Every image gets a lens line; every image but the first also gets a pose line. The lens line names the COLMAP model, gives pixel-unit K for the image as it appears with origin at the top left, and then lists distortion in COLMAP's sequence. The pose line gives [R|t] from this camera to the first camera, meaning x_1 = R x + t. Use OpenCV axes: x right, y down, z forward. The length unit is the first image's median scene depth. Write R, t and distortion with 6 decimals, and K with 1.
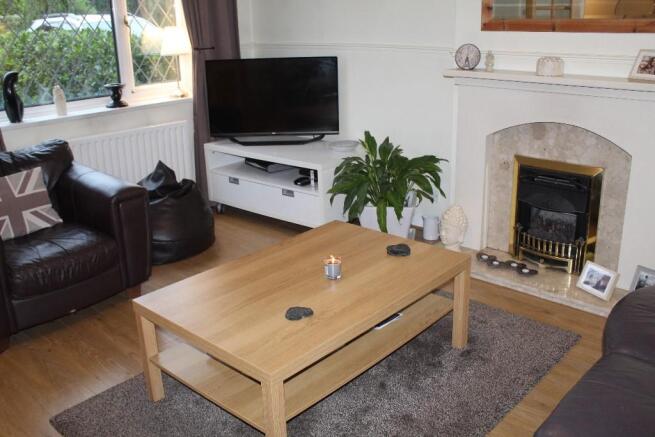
lens RADIAL K [[623.4, 0, 327.3], [0, 623.4, 218.5], [0, 0, 1]] dist [-0.154693, 0.187460]
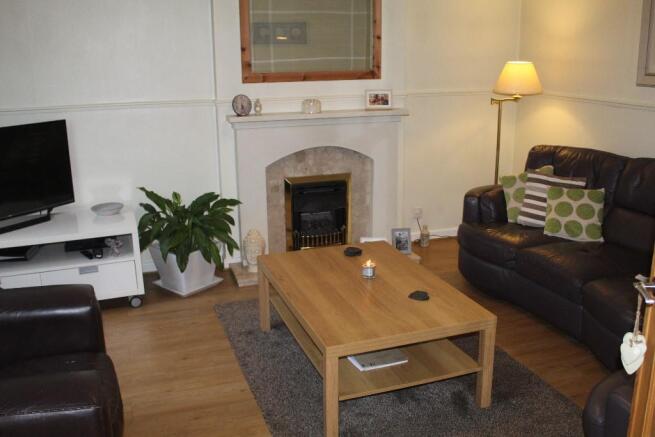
lens RADIAL K [[623.4, 0, 327.3], [0, 623.4, 218.5], [0, 0, 1]] dist [-0.154693, 0.187460]
pose [[0.473008, -0.210496, 0.855544, -0.777668], [0.282565, 0.955991, 0.078987, -0.102131], [-0.834518, 0.204385, 0.511670, 0.294250]]
